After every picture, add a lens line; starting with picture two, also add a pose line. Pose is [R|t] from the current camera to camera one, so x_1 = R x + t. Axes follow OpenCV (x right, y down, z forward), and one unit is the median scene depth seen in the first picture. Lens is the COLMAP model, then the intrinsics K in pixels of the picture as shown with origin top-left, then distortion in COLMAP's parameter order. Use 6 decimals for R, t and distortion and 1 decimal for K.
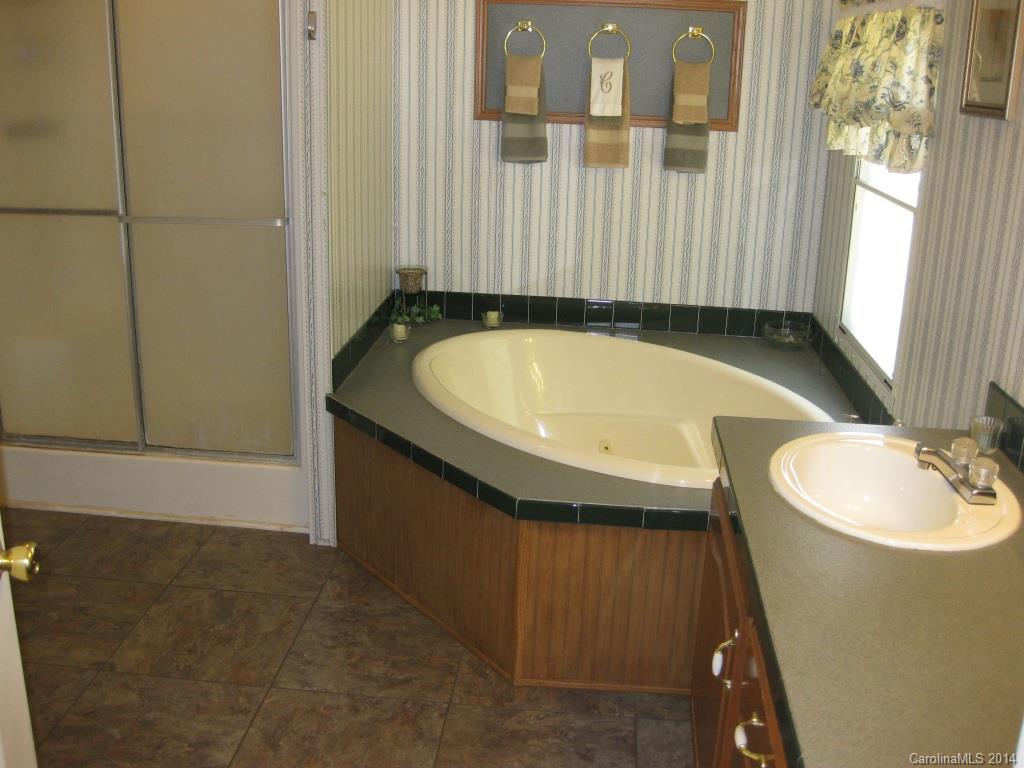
lens RADIAL K [[1048.3, 0, 512.0], [0, 1048.3, 384.0], [0, 0, 1]] dist [-0.183096, 0.148967]
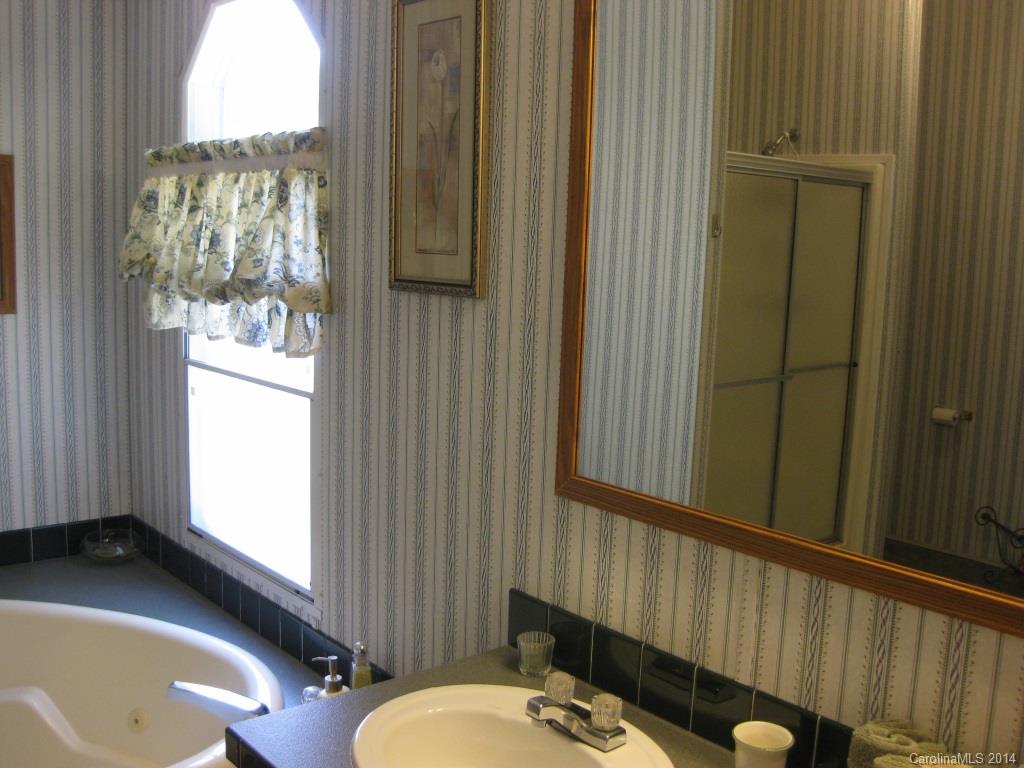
lens RADIAL K [[1048.3, 0, 512.0], [0, 1048.3, 384.0], [0, 0, 1]] dist [-0.183096, 0.148967]
pose [[0.693097, -0.112488, 0.712013, -0.123016], [0.204714, 0.977796, -0.044797, -0.109834], [-0.691165, 0.176808, 0.700736, 0.265840]]
